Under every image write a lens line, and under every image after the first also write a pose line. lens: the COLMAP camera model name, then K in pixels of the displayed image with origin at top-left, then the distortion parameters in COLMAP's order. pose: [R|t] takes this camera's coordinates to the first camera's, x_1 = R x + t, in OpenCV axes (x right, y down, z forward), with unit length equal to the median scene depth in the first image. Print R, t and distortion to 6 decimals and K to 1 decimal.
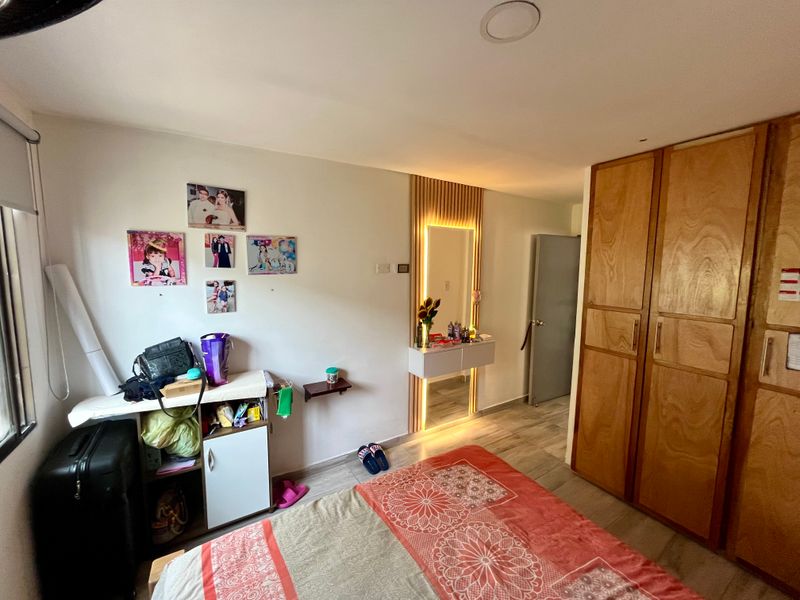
lens RADIAL K [[322.8, 0, 402.9], [0, 322.8, 299.0], [0, 0, 1]] dist [-0.000599, -0.000518]
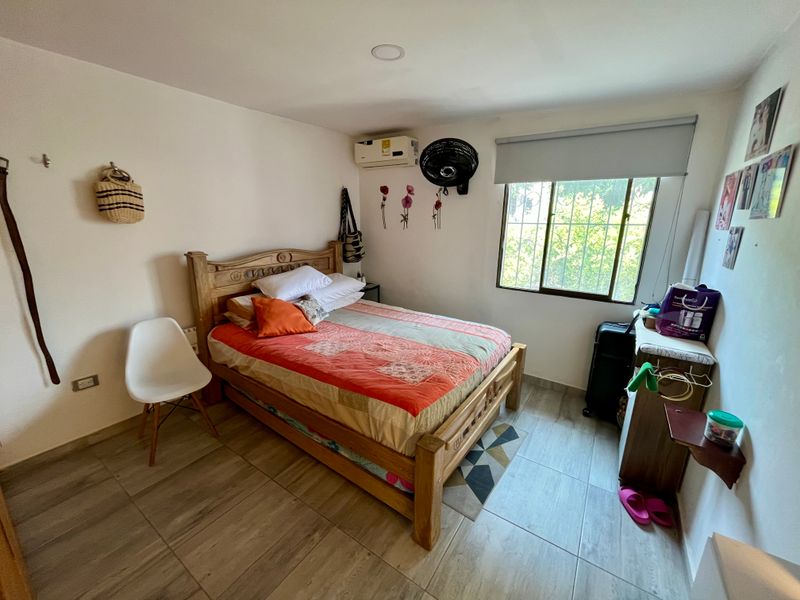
lens RADIAL K [[322.8, 0, 402.9], [0, 322.8, 299.0], [0, 0, 1]] dist [-0.000599, -0.000518]
pose [[-0.909280, 0.075998, -0.409188, 0.517239], [-0.073307, 0.938568, 0.337217, -0.099686], [0.409678, 0.336621, -0.847850, 1.421849]]
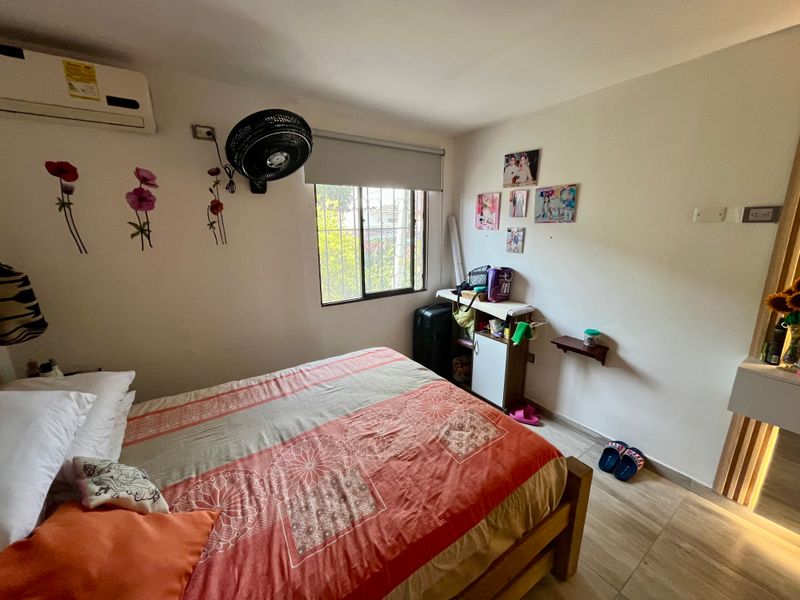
lens RADIAL K [[322.8, 0, 402.9], [0, 322.8, 299.0], [0, 0, 1]] dist [-0.000599, -0.000518]
pose [[0.049793, 0.219727, -0.974290, 0.755608], [-0.107317, 0.971029, 0.213507, -0.006561], [0.992977, 0.093927, 0.071931, 0.495044]]
